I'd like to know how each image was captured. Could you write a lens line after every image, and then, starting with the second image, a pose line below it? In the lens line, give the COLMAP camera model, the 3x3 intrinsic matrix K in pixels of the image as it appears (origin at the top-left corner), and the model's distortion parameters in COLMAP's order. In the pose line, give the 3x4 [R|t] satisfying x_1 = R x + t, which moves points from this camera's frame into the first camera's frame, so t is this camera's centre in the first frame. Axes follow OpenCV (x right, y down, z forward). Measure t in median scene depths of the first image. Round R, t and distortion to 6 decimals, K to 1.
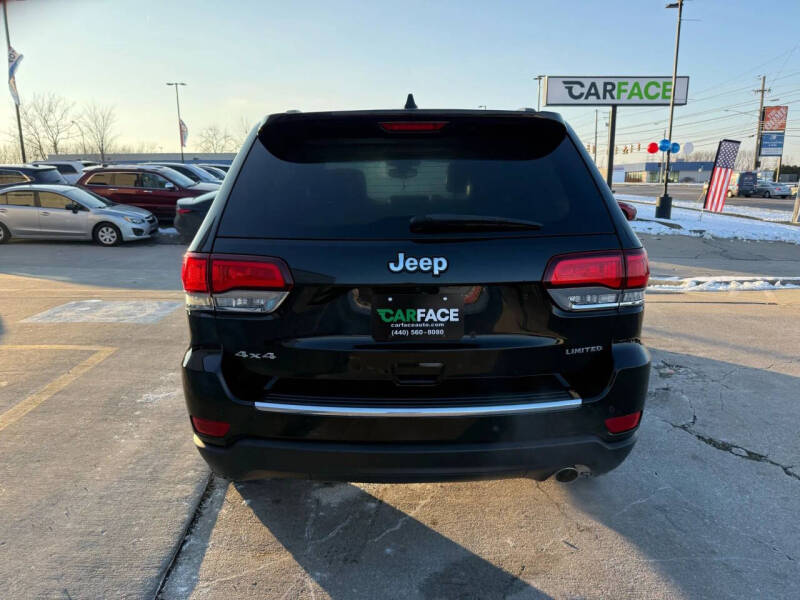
lens RADIAL K [[565.7, 0, 400.0], [0, 565.7, 300.0], [0, 0, 1]] dist [-0.002277, -0.004444]
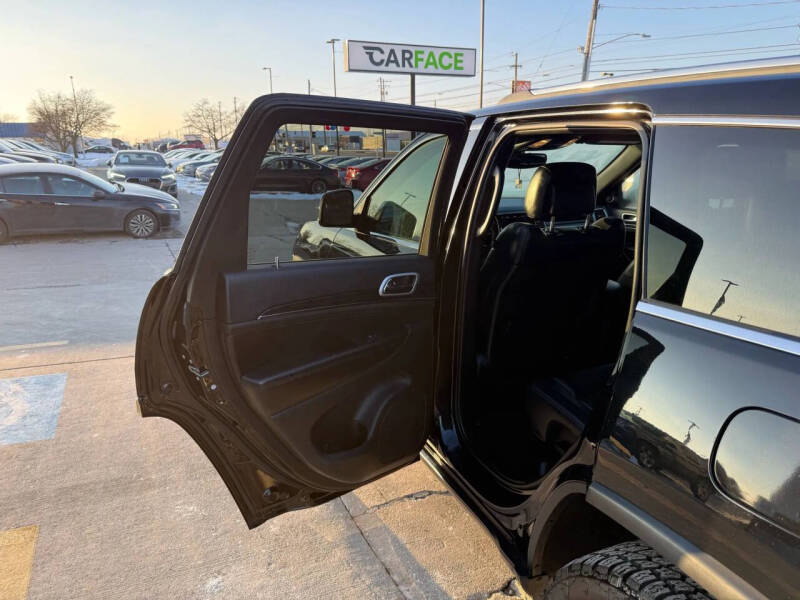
lens RADIAL K [[558.3, 0, 398.6], [0, 558.3, 308.6], [0, 0, 1]] dist [0.004360, -0.019659]
pose [[0.927846, -0.105200, 0.357820, -0.266349], [0.079047, 0.993068, 0.086994, -0.091172], [-0.364491, -0.052433, 0.929729, 0.326213]]
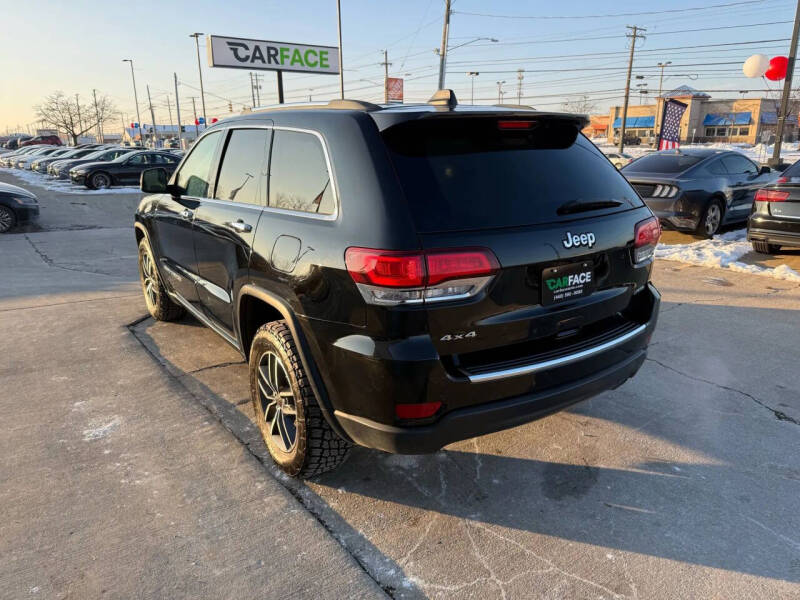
lens RADIAL K [[559.3, 0, 396.5], [0, 559.3, 310.4], [0, 0, 1]] dist [-0.004004, -0.009112]
pose [[0.835637, -0.159963, 0.525474, -0.279333], [0.116039, 0.986475, 0.115768, -0.028258], [-0.536885, -0.035764, 0.842897, 0.046243]]
